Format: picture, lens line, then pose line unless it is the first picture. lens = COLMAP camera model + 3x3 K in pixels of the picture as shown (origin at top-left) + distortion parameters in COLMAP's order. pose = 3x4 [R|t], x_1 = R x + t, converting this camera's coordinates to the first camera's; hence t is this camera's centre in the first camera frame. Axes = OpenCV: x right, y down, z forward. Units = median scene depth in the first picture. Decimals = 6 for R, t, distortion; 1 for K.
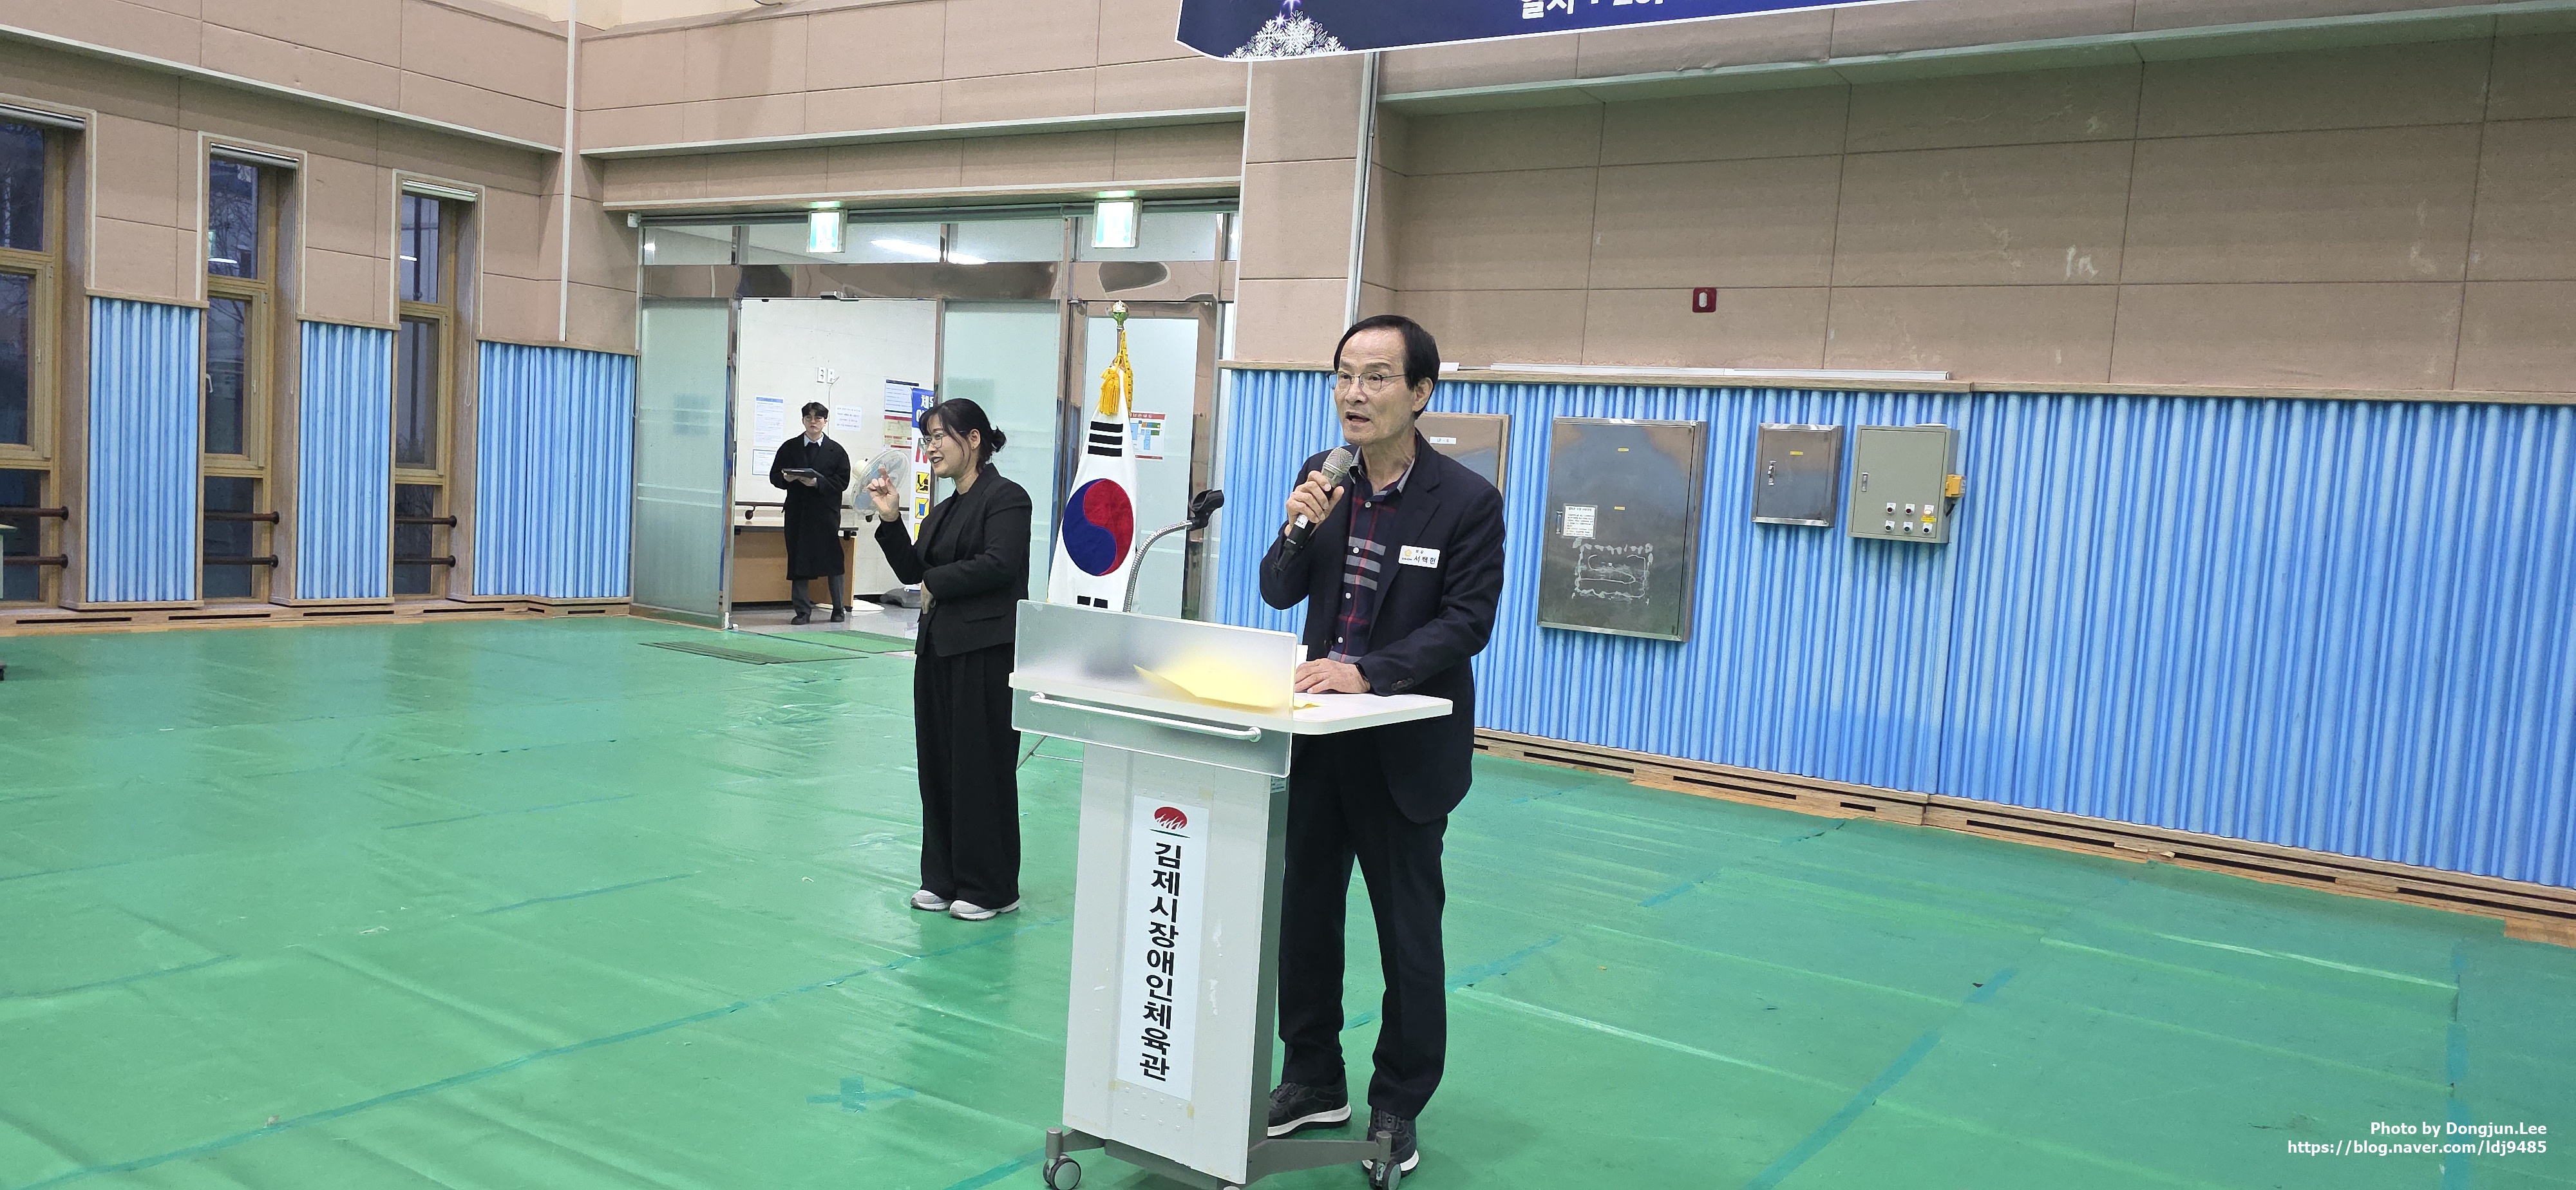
lens RADIAL K [[1729.6, 0, 1282.3], [0, 1729.6, 639.6], [0, 0, 1]] dist [0.071212, -0.067993]
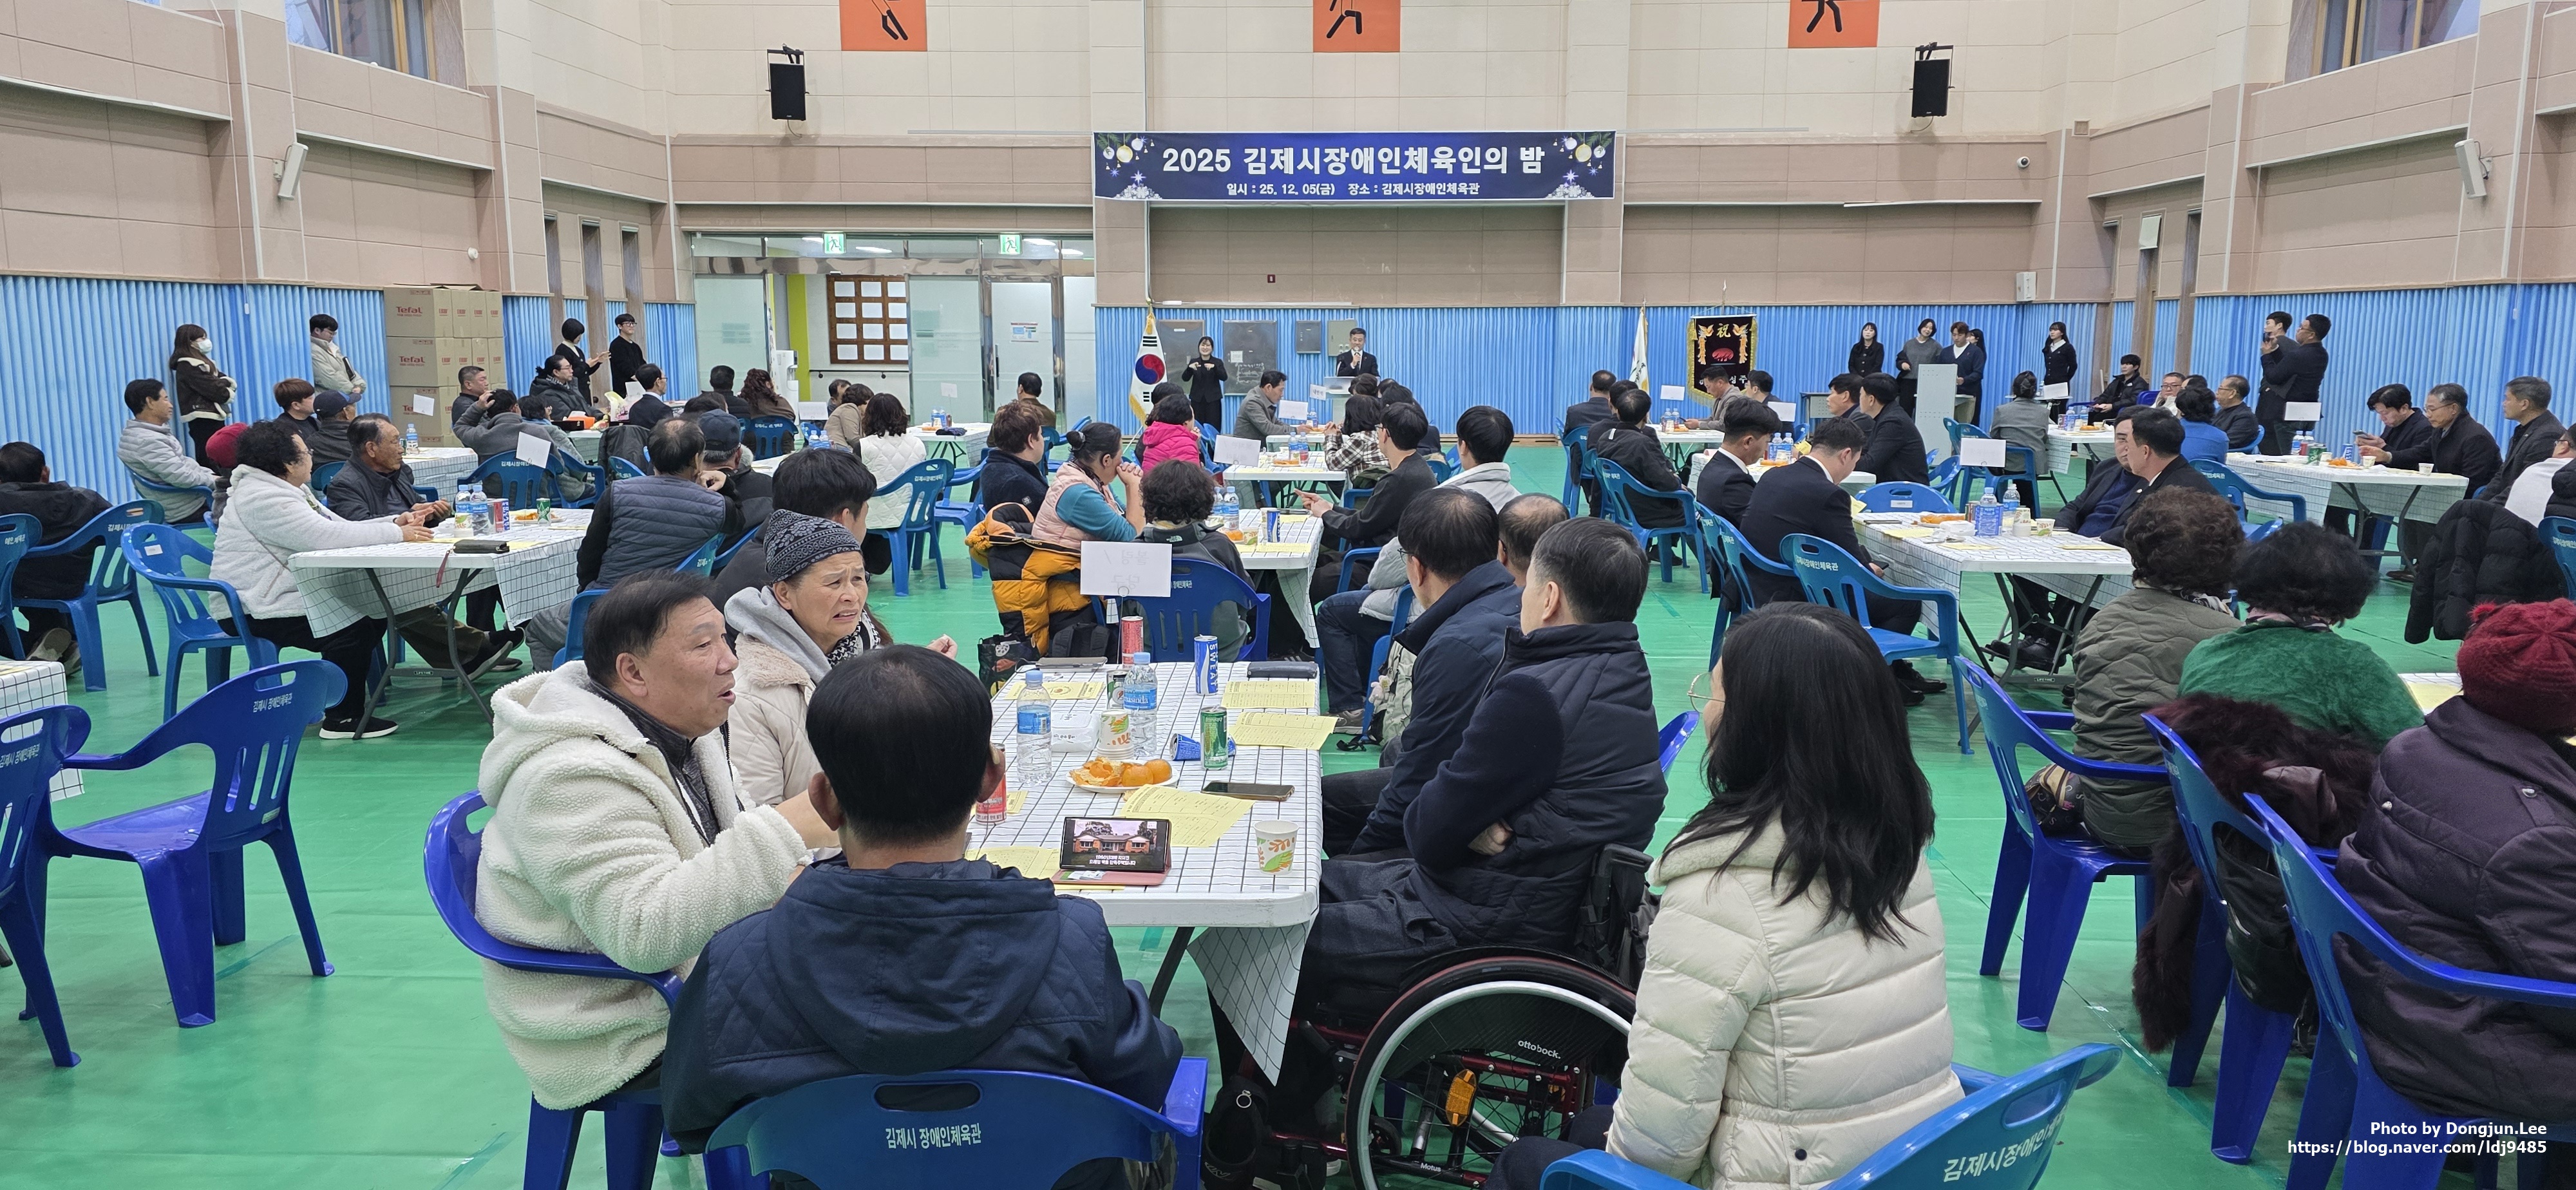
lens RADIAL K [[1726.8, 0, 1310.0], [0, 1726.8, 615.8], [0, 0, 1]] dist [0.058559, -0.054512]
pose [[0.850535, -0.142794, 0.506162, -1.235231], [0.101616, 0.988918, 0.108234, 0.058851], [-0.516008, -0.040623, 0.855620, -1.530314]]
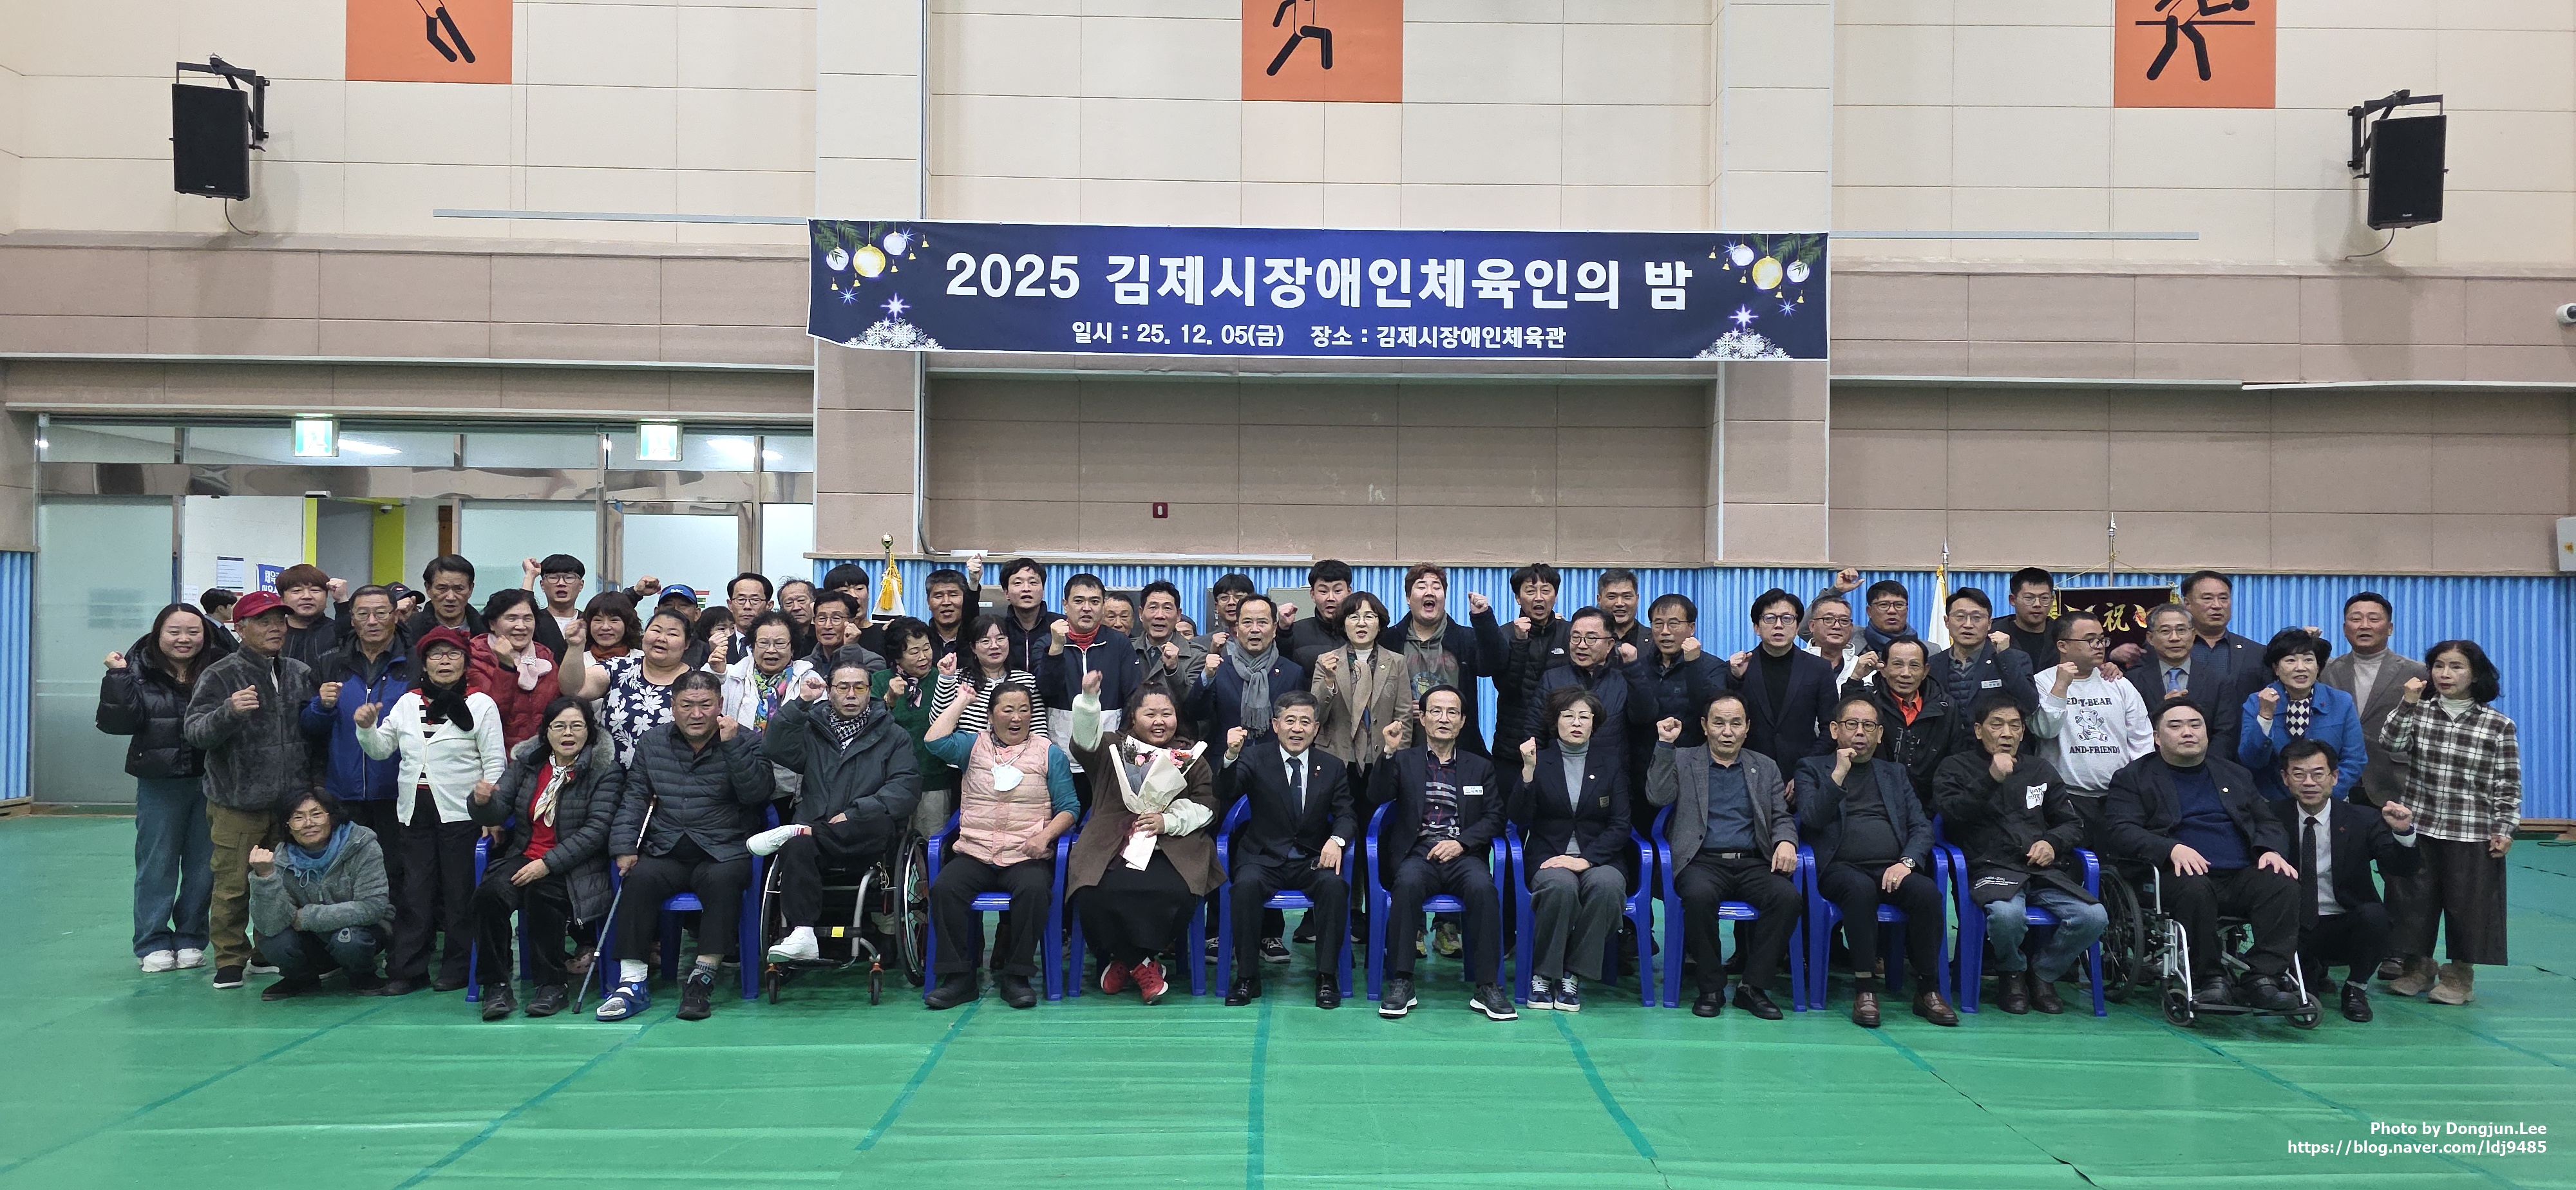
lens RADIAL K [[1729.6, 0, 1300.3], [0, 1729.6, 606.7], [0, 0, 1]] dist [0.071212, -0.067993]
pose [[0.827038, -0.047150, 0.560165, -0.510927], [0.096191, 0.993649, -0.058381, -0.006172], [-0.553855, 0.102166, 0.826321, -0.334051]]
